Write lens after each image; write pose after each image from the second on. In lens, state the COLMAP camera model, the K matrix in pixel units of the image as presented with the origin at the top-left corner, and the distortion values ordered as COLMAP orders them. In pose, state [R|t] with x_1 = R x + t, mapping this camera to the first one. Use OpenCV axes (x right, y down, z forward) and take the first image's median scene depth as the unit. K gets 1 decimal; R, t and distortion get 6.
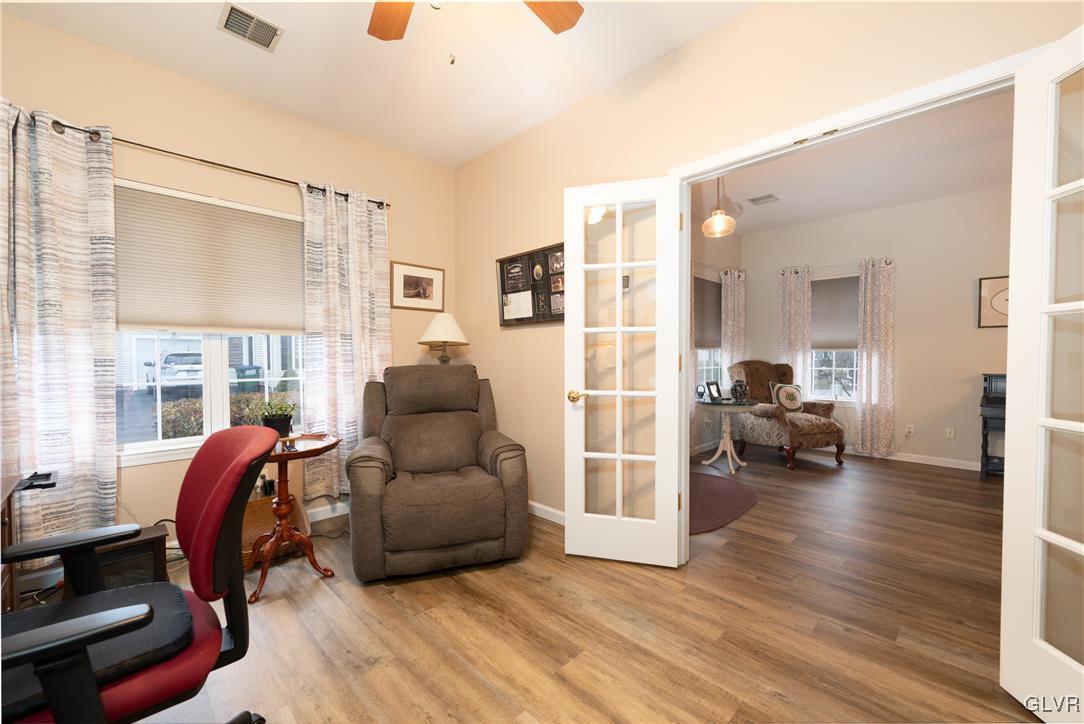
lens RADIAL K [[432.7, 0, 546.5], [0, 432.7, 360.4], [0, 0, 1]] dist [0.004570, -0.000165]
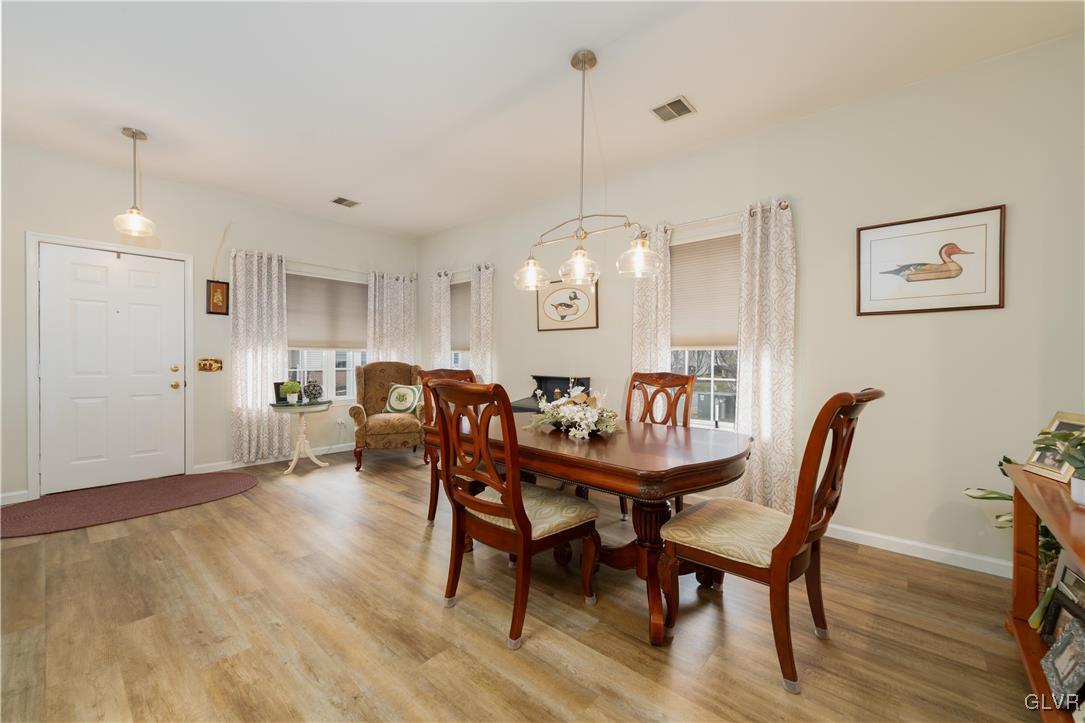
lens RADIAL K [[433.1, 0, 535.4], [0, 433.1, 359.9], [0, 0, 1]] dist [0.004570, -0.000165]
pose [[0.998112, 0.003375, 0.061324, 0.842012], [-0.003027, 0.999979, -0.005774, 0.000854], [-0.061342, 0.005578, 0.998101, -0.029011]]
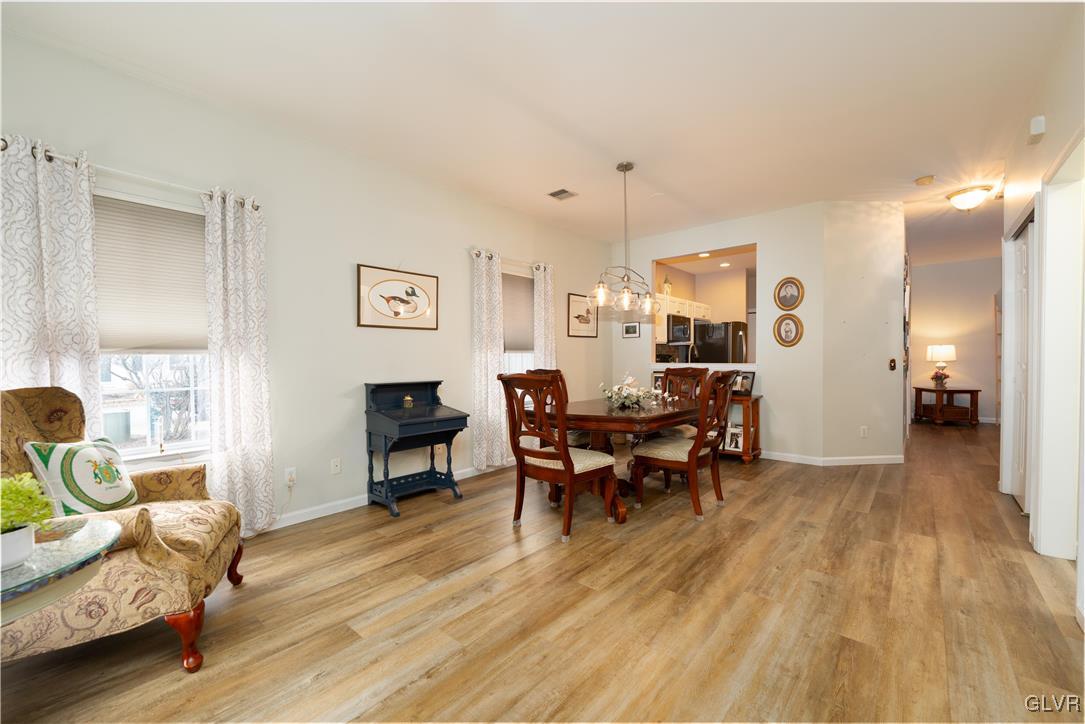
lens RADIAL K [[433.1, 0, 538.6], [0, 433.1, 359.4], [0, 0, 1]] dist [0.004570, -0.000165]
pose [[-0.060839, -0.003379, 0.998142, 0.167347], [0.023206, 0.999719, 0.004799, -0.009218], [-0.997878, 0.023455, -0.060744, 0.663722]]
